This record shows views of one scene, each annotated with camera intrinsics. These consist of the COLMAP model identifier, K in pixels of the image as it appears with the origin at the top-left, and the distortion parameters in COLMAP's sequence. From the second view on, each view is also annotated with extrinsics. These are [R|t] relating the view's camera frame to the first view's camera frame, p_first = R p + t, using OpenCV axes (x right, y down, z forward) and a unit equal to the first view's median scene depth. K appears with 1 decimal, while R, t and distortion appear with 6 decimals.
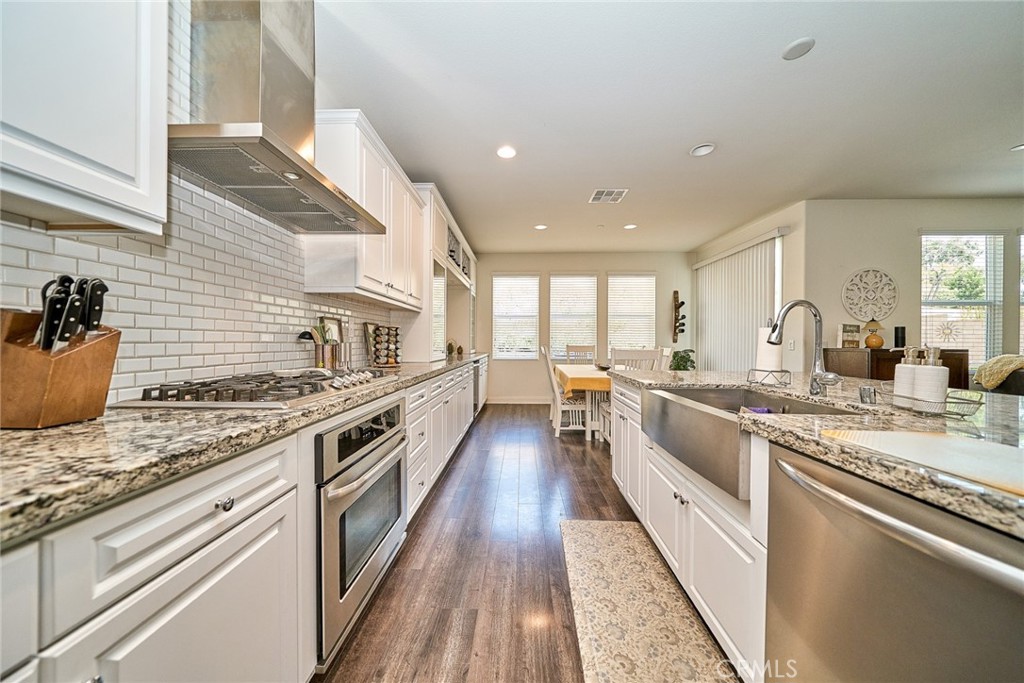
lens RADIAL K [[349.1, 0, 508.9], [0, 349.1, 342.5], [0, 0, 1]] dist [-0.000764, -0.001008]
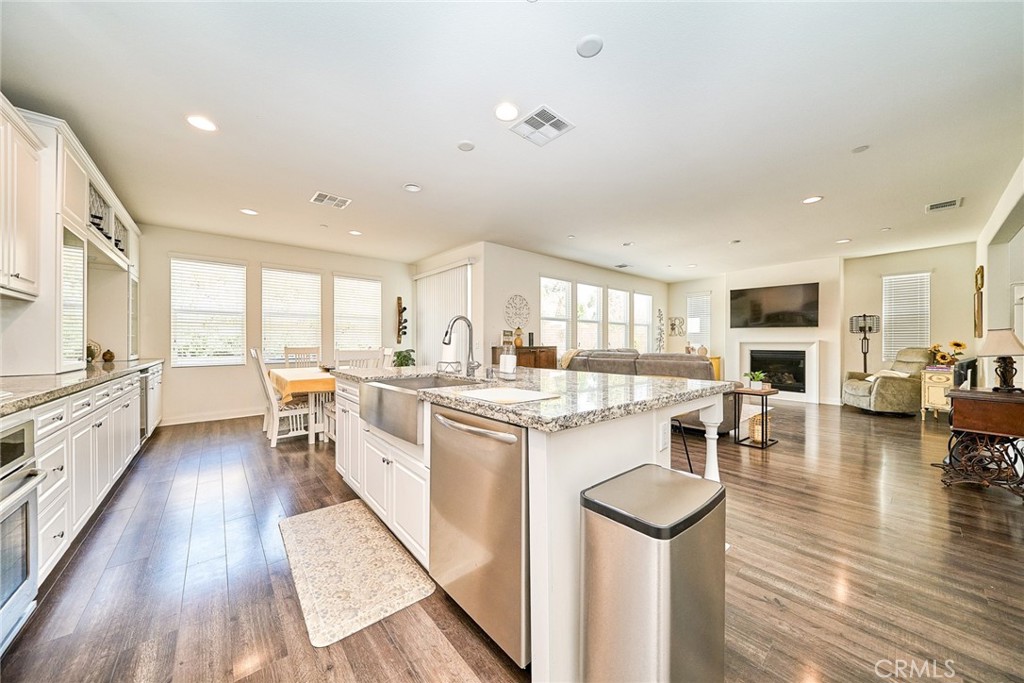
lens RADIAL K [[349.1, 0, 509.4], [0, 349.1, 343.6], [0, 0, 1]] dist [-0.000764, -0.001008]
pose [[0.741136, -0.006374, 0.671325, -0.020700], [0.006278, 0.999977, 0.002563, 0.000353], [-0.671326, 0.002315, 0.741158, -0.121018]]
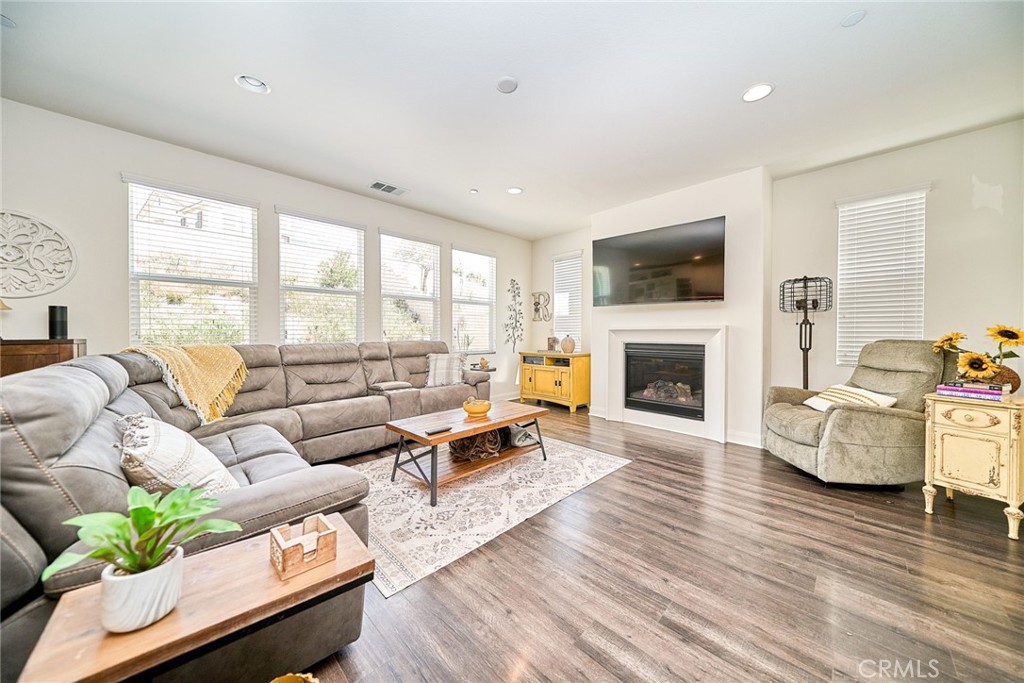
lens RADIAL K [[349.1, 0, 507.1], [0, 349.1, 338.2], [0, 0, 1]] dist [-0.000764, -0.001008]
pose [[0.684044, -0.018876, 0.729197, 1.301590], [0.006828, 0.999787, 0.019475, 0.009561], [-0.729409, -0.008343, 0.684027, -0.076784]]
